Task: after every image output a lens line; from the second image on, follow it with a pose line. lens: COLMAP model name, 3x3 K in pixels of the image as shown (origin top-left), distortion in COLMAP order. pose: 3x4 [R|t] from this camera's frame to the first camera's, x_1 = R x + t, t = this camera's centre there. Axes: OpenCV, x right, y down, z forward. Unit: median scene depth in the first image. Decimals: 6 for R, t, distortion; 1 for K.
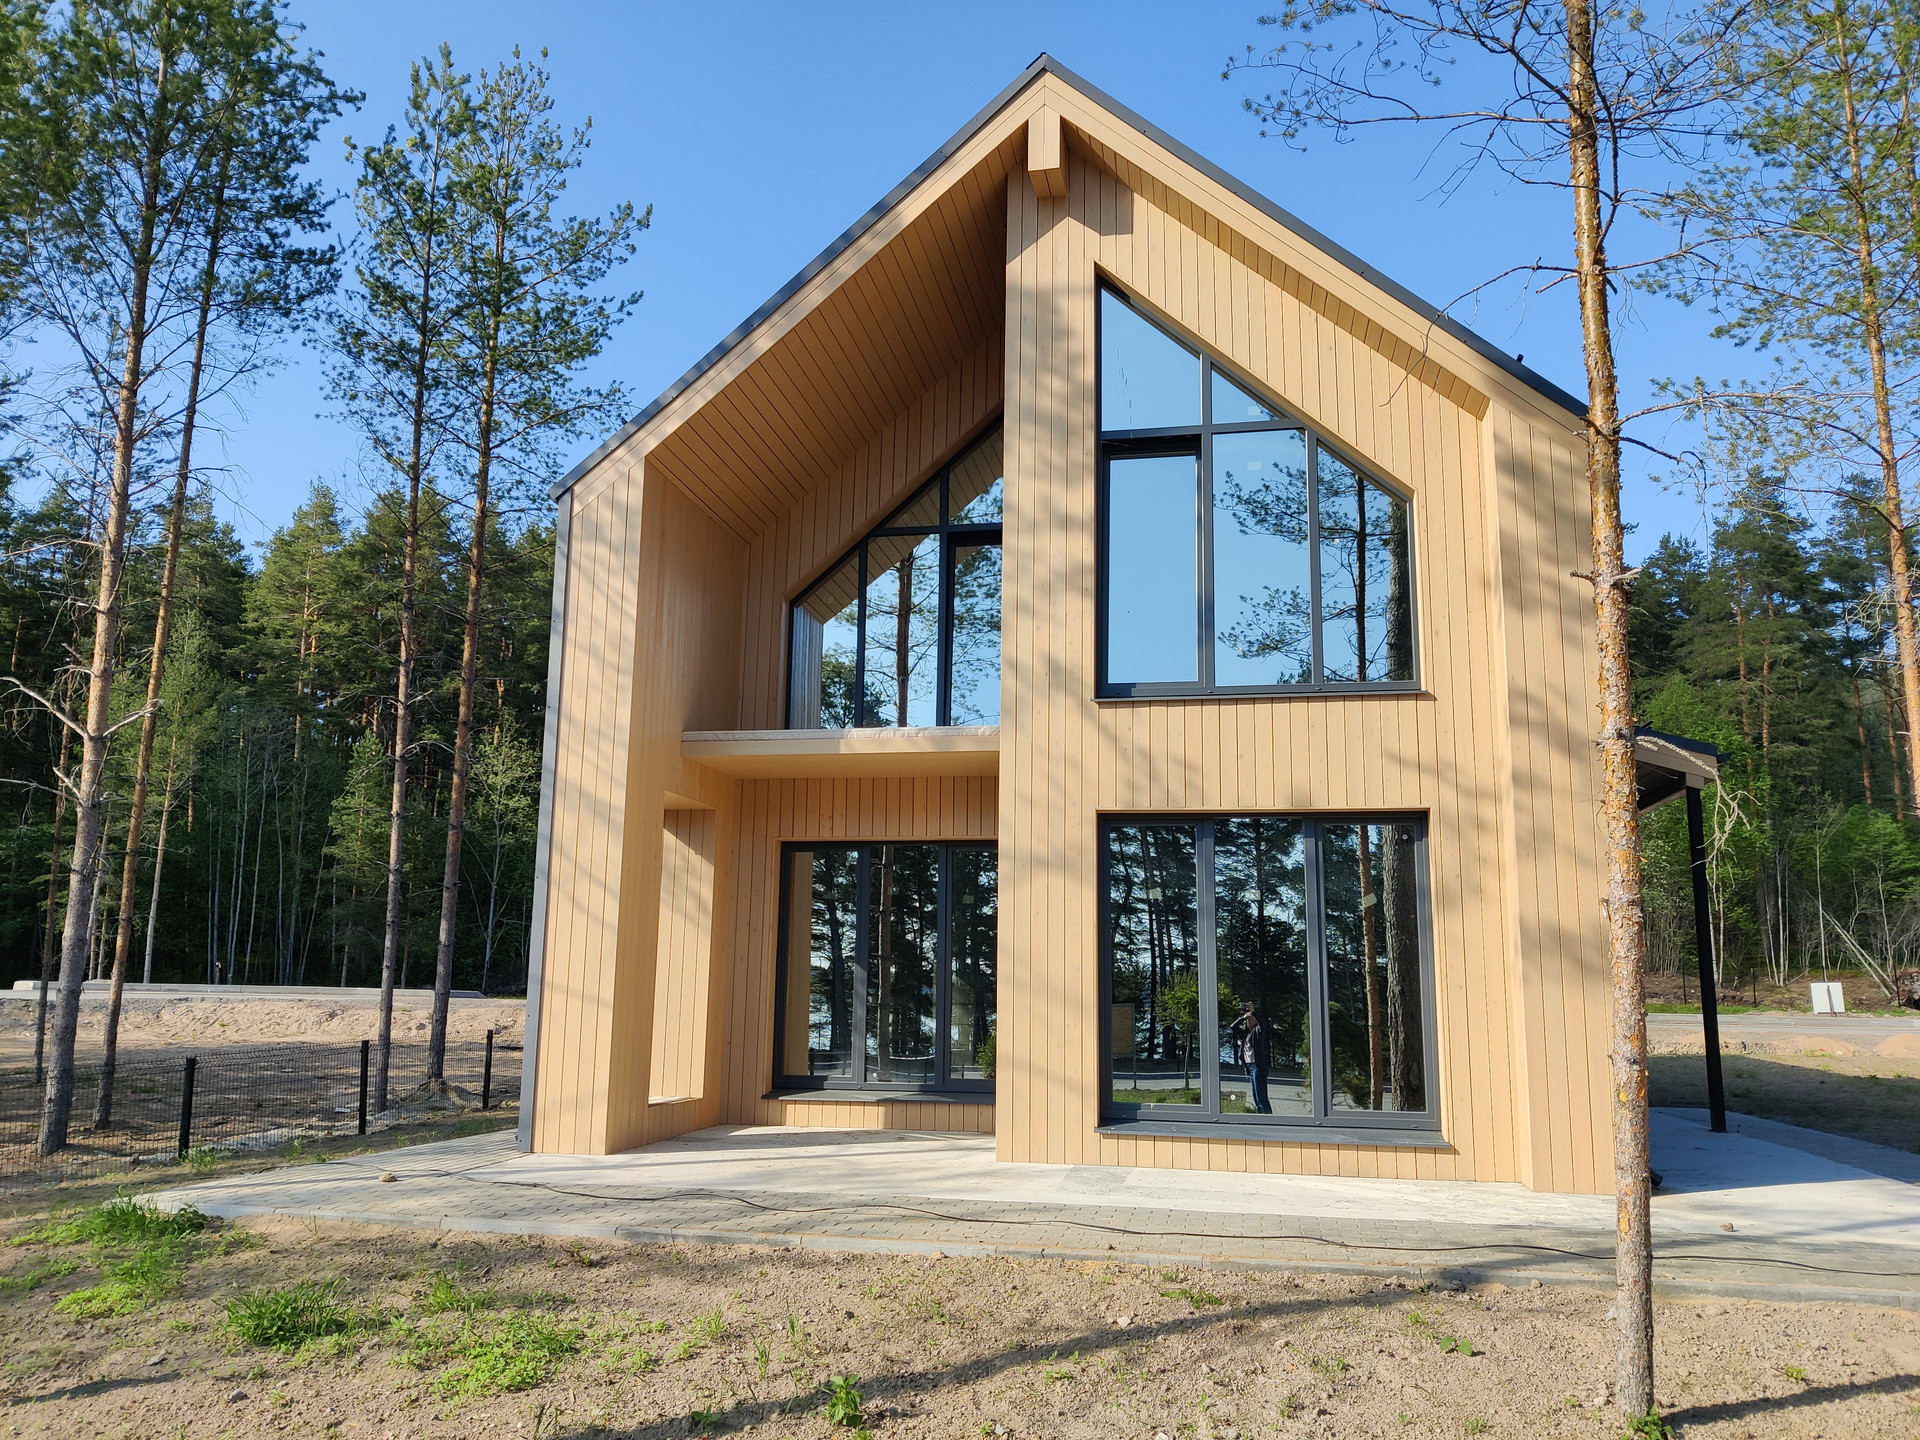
lens RADIAL K [[1444.4, 0, 949.5], [0, 1444.4, 731.9], [0, 0, 1]] dist [0.037348, -0.065728]
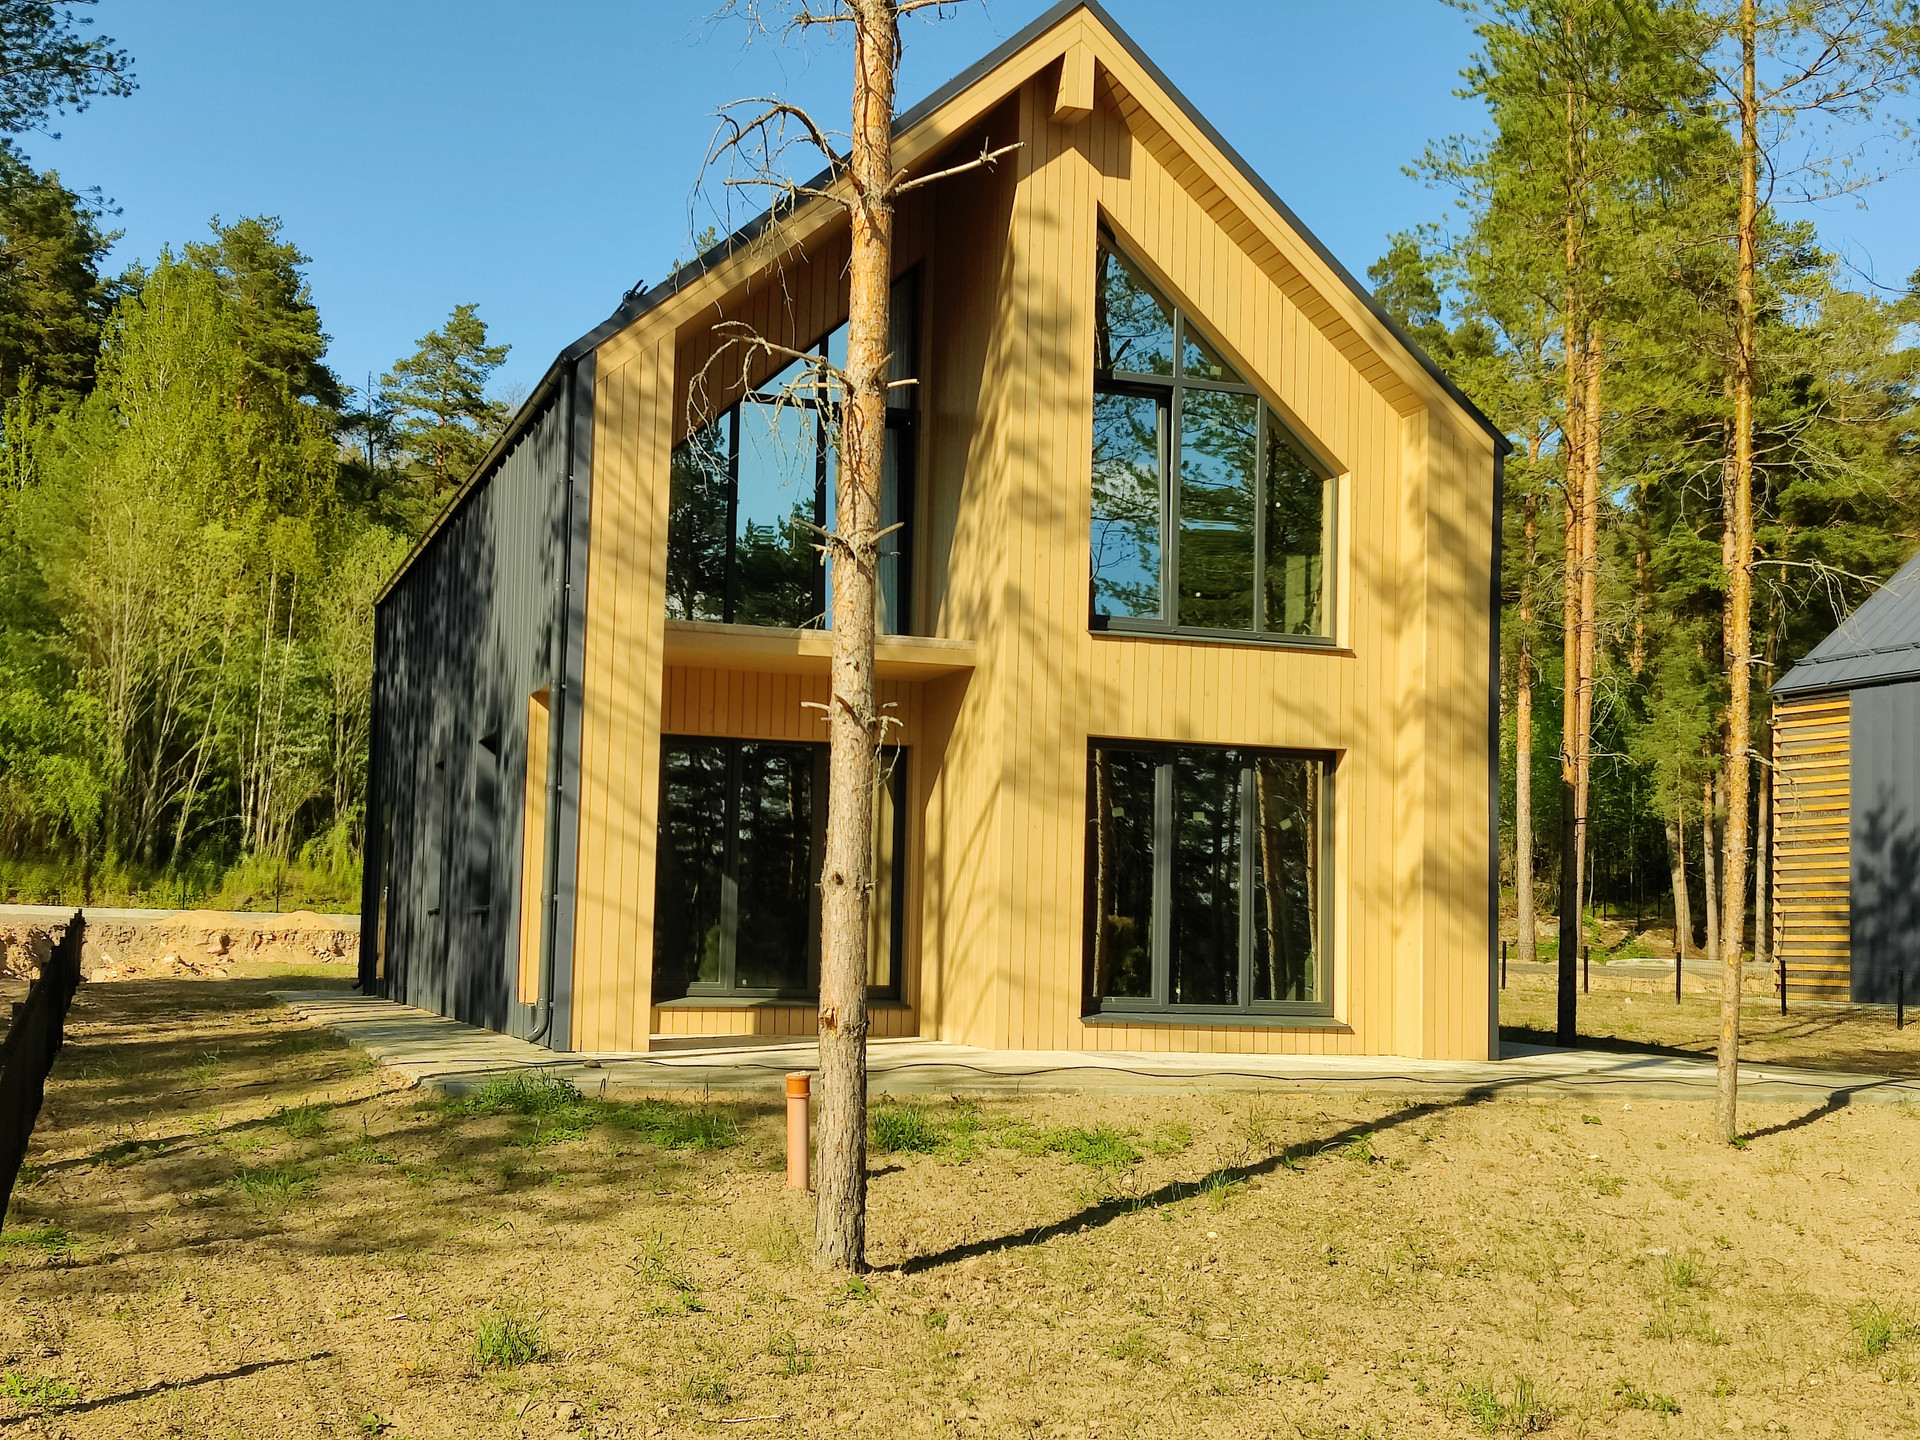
lens RADIAL K [[2308.7, 0, 936.1], [0, 2308.7, 766.6], [0, 0, 1]] dist [0.053127, 0.000000]
pose [[0.868513, 0.045248, 0.493596, -0.801822], [-0.102226, 0.990767, 0.089050, -0.061244], [-0.485009, -0.127800, 0.865120, -0.426317]]
